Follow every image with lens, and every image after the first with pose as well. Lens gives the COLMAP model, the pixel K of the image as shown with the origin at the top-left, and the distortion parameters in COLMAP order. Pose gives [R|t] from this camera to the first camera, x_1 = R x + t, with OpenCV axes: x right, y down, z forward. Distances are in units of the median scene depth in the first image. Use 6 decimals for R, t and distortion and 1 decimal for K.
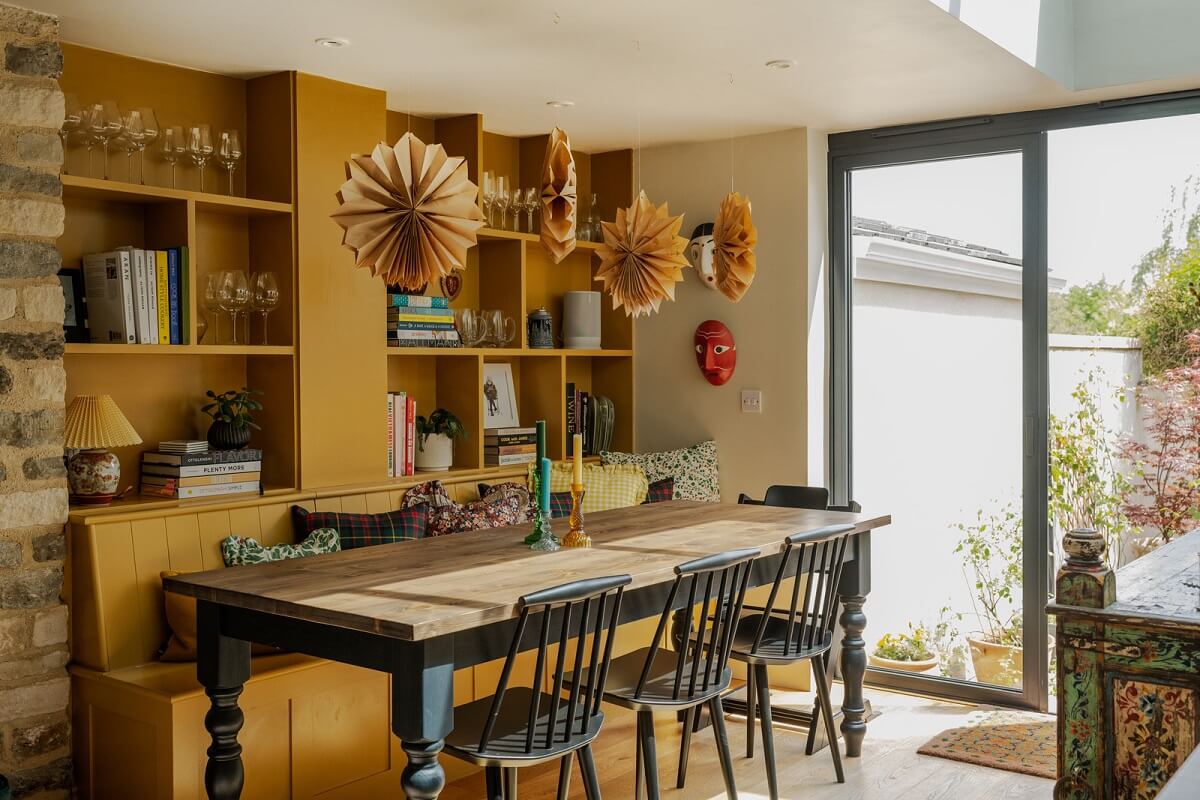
lens RADIAL K [[1219.3, 0, 600.0], [0, 1219.3, 400.0], [0, 0, 1]] dist [0.006285, 0.004447]
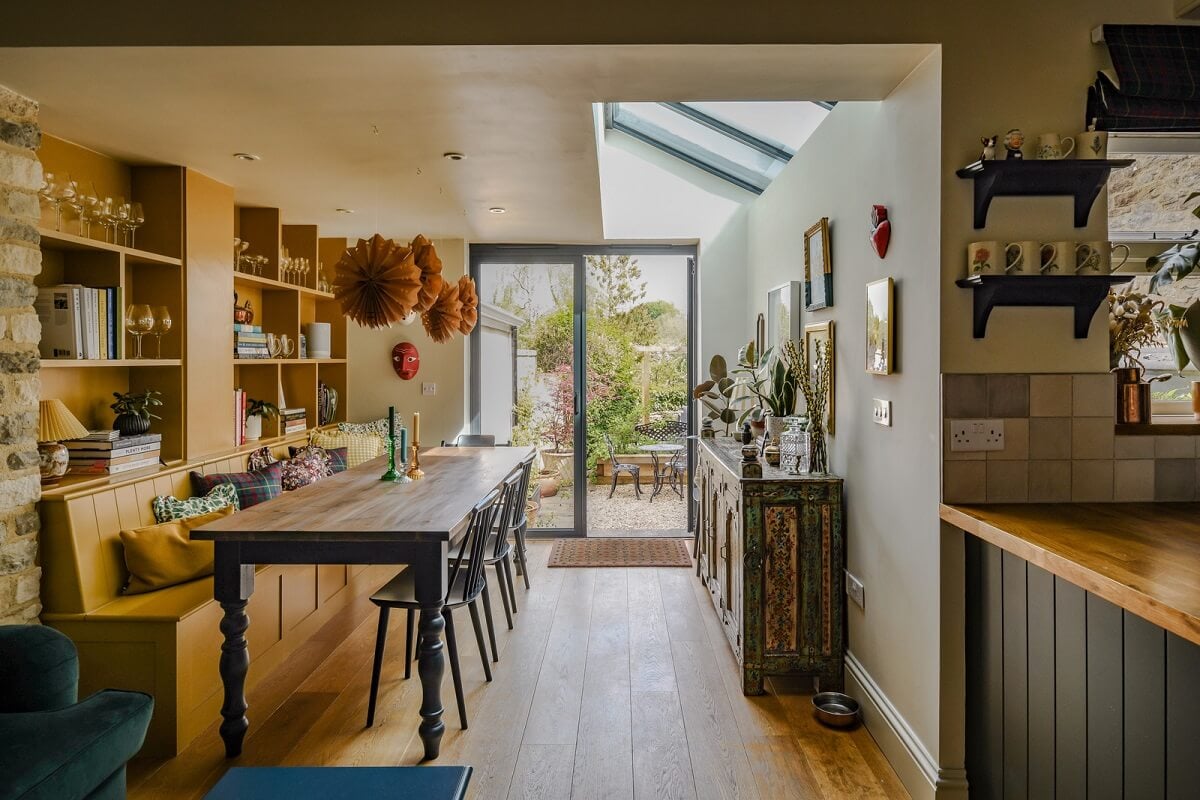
lens RADIAL K [[680.8, 0, 604.4], [0, 680.8, 368.0], [0, 0, 1]] dist [0.000936, 0.000189]
pose [[0.796379, -0.006251, 0.604766, -0.376707], [0.016086, 0.999812, -0.010849, -0.019430], [-0.604584, 0.018369, 0.796329, 0.077691]]
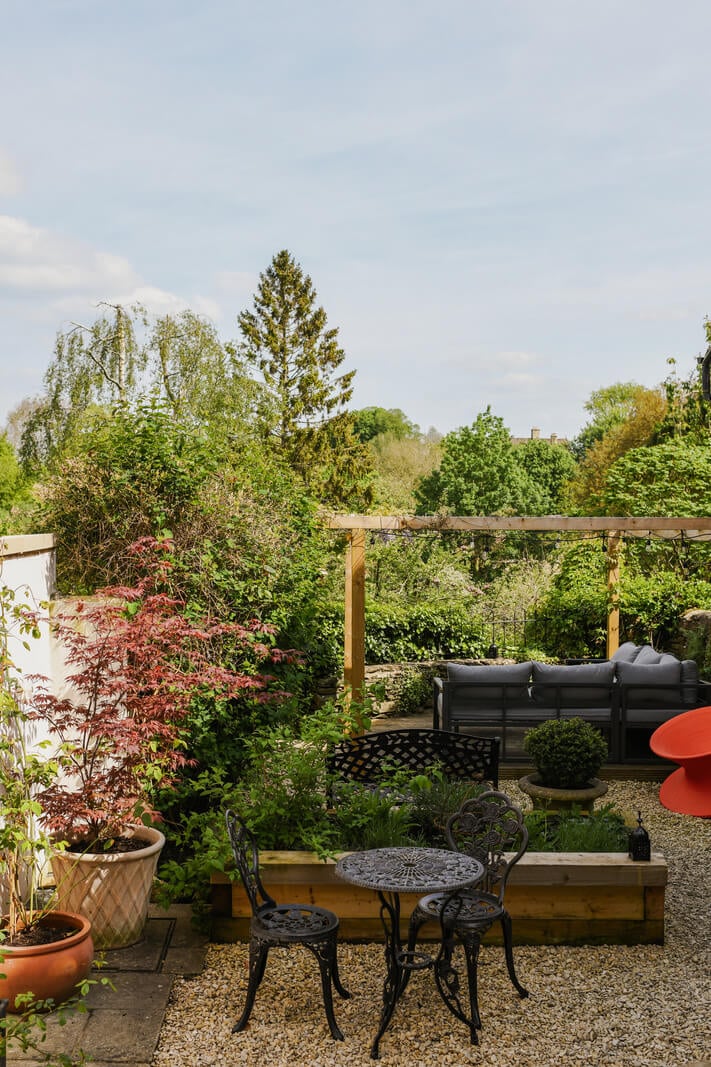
lens RADIAL K [[1084.1, 0, 355.5], [0, 1084.1, 533.5], [0, 0, 1]] dist [0.006285, 0.004447]
pose [[0.753893, -0.011254, 0.656900, 0.383752], [0.011139, 0.999929, 0.004347, -0.128933], [-0.656902, 0.004040, 0.753965, 0.982705]]
